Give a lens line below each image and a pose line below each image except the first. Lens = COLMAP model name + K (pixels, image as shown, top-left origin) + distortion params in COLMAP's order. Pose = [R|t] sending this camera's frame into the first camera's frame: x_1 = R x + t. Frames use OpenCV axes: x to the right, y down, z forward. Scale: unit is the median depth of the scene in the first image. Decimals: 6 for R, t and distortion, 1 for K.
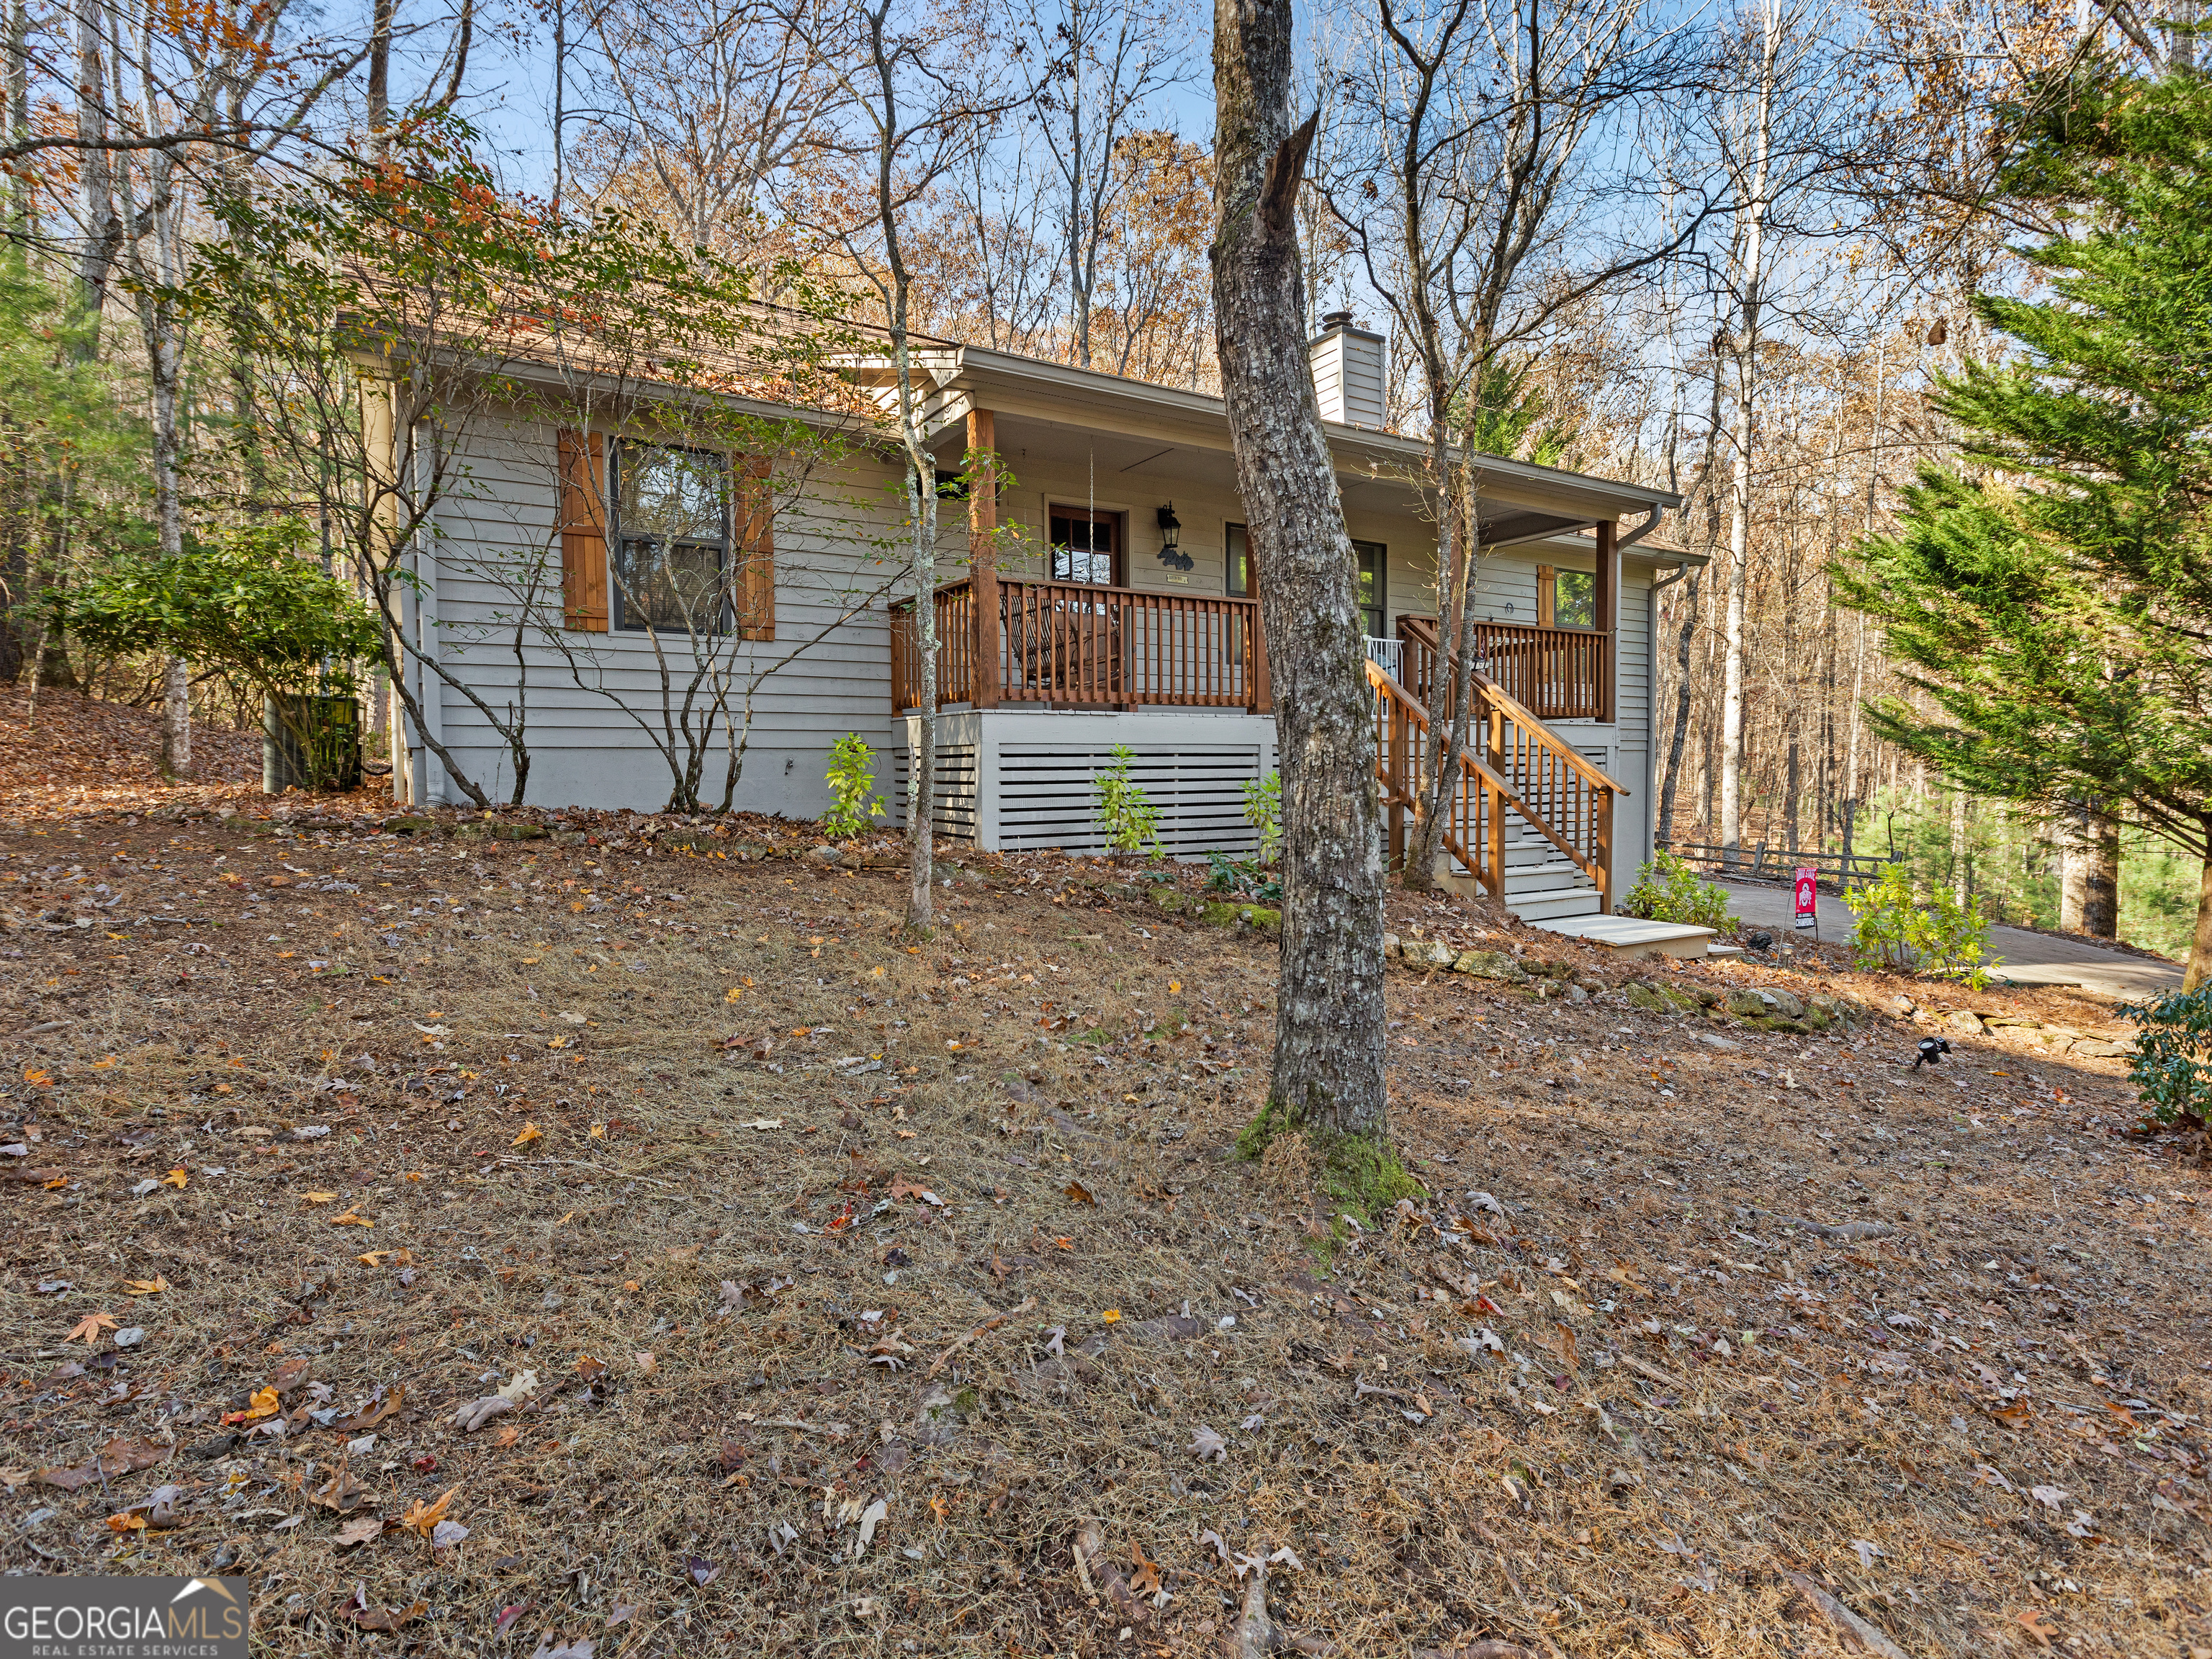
lens RADIAL K [[1155.8, 0, 1101.3], [0, 1155.8, 834.7], [0, 0, 1]] dist [0.002780, -0.002012]
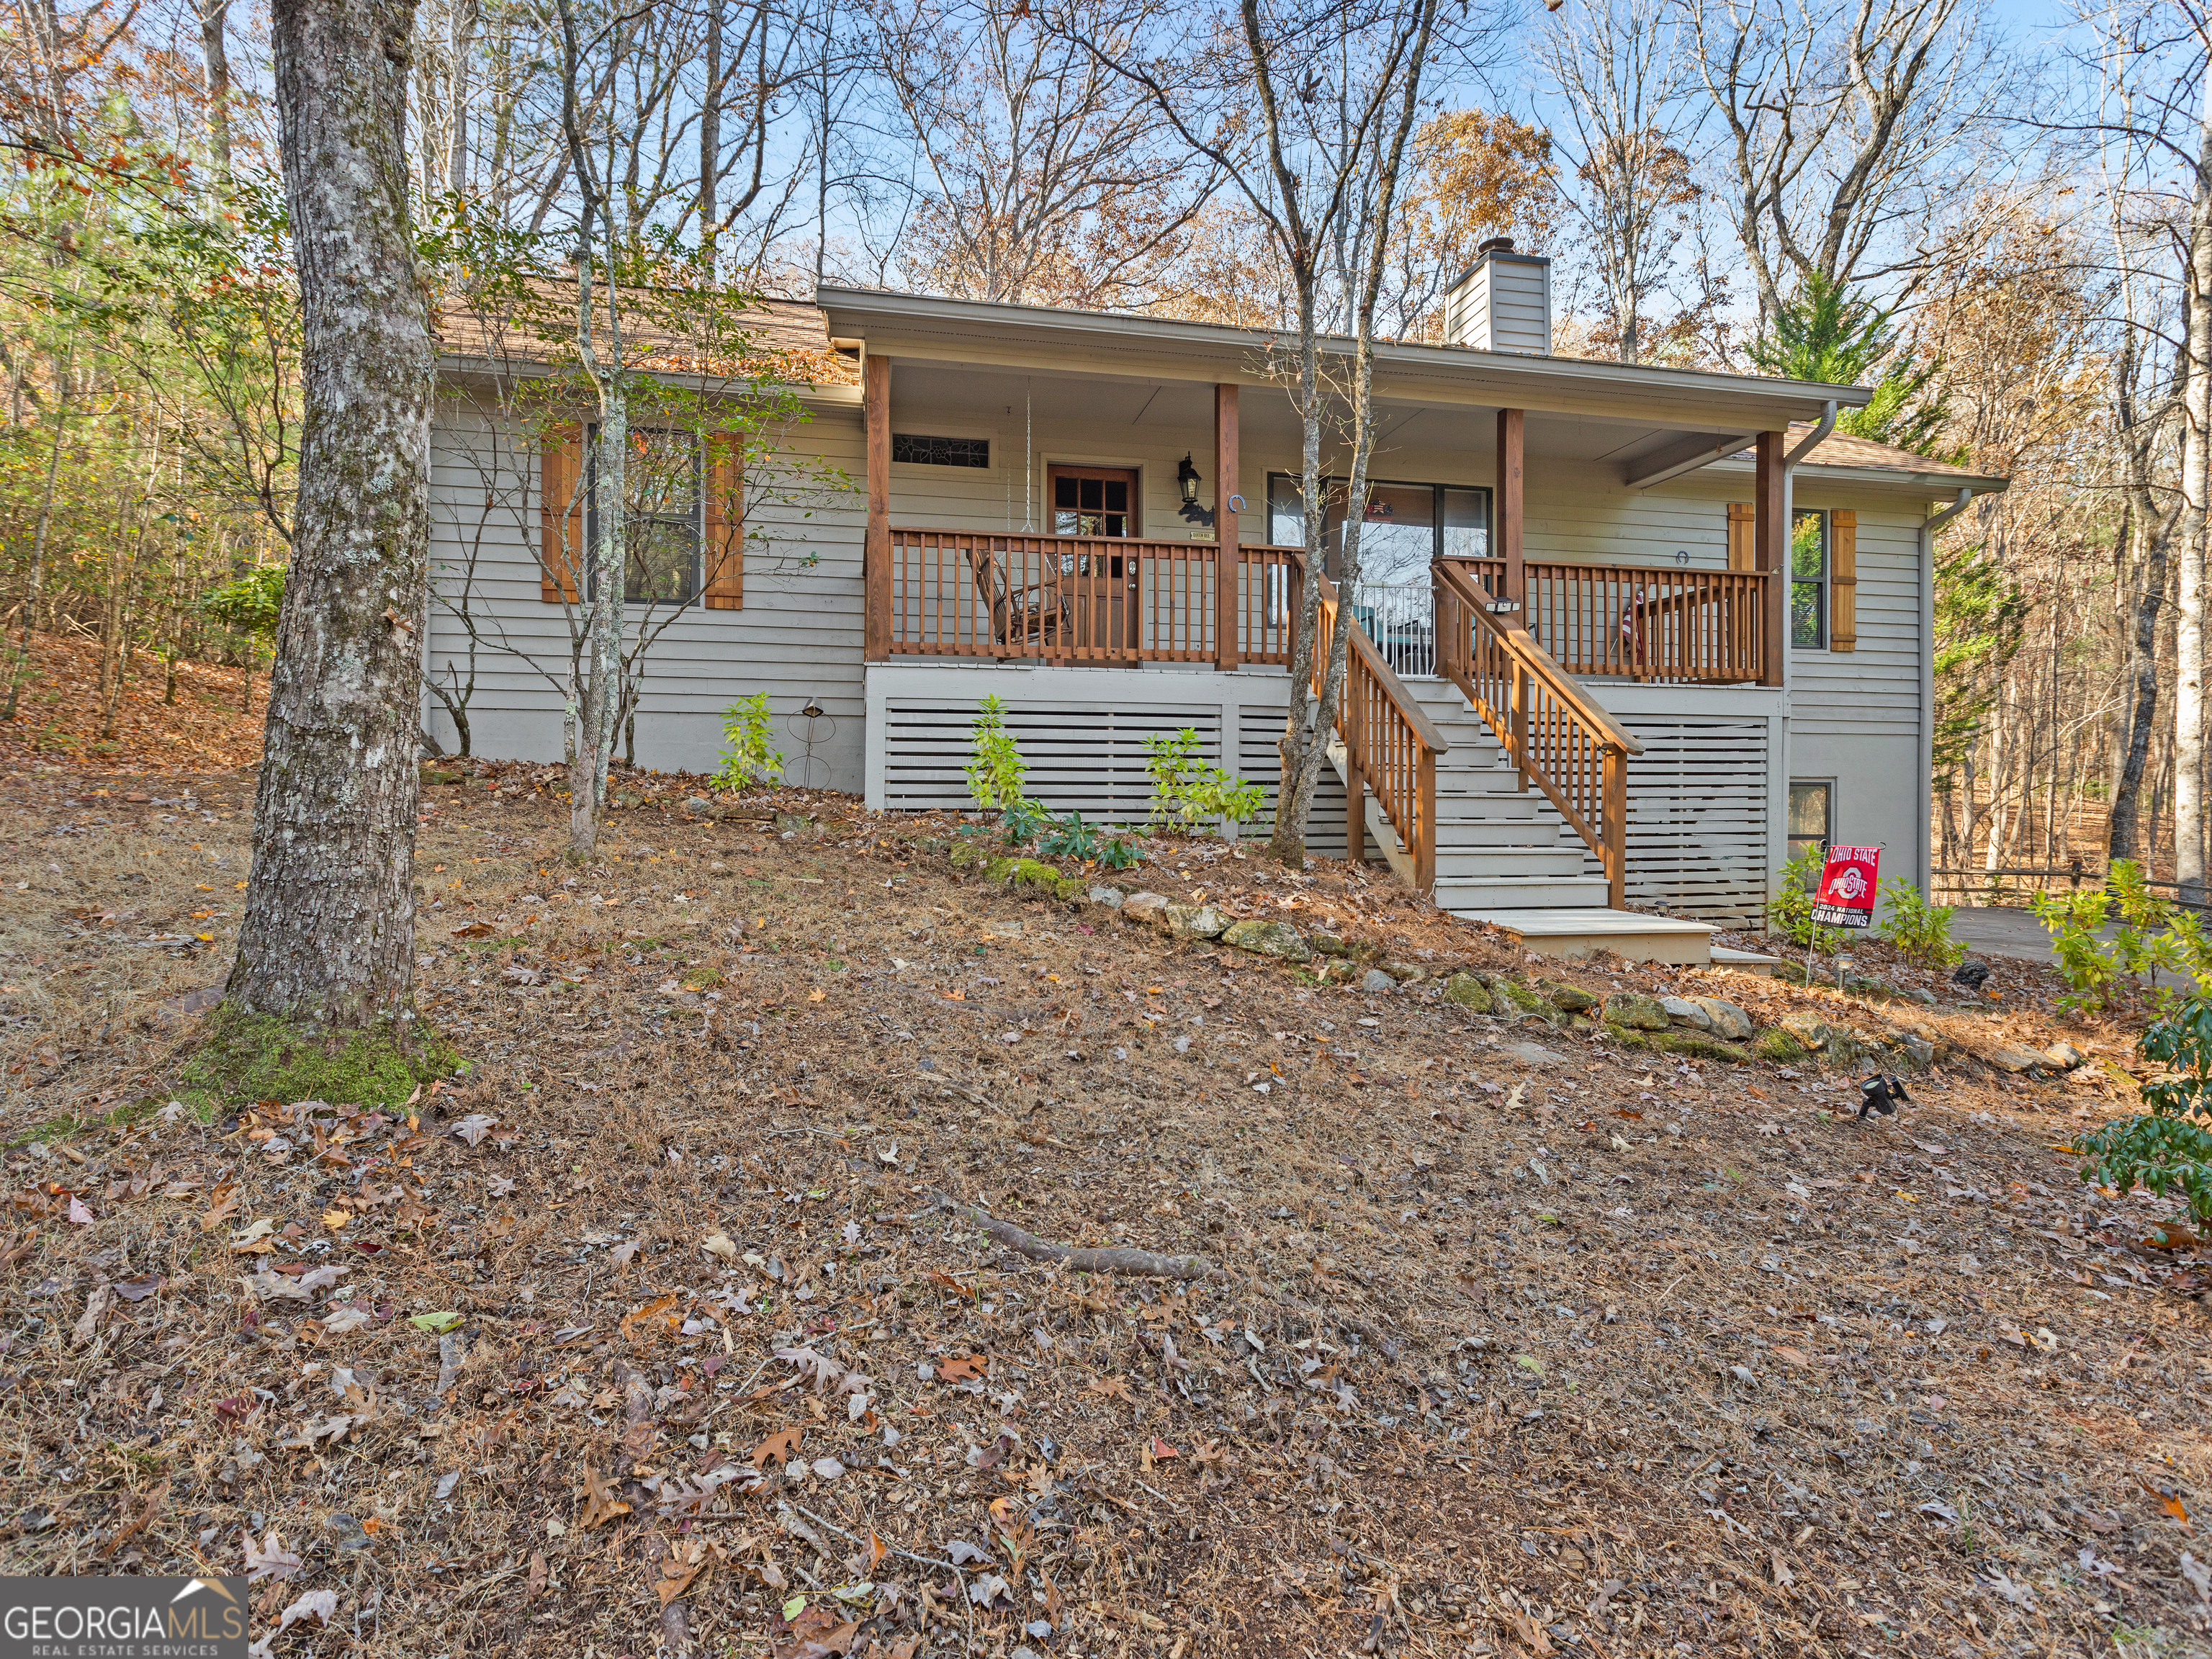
lens RADIAL K [[1155.8, 0, 1107.9], [0, 1155.8, 818.4], [0, 0, 1]] dist [0.002780, -0.002012]
pose [[0.940228, 0.014970, -0.340216, 0.378311], [-0.029688, 0.998833, -0.038096, 0.047814], [0.339248, 0.045920, 0.939575, 0.152205]]
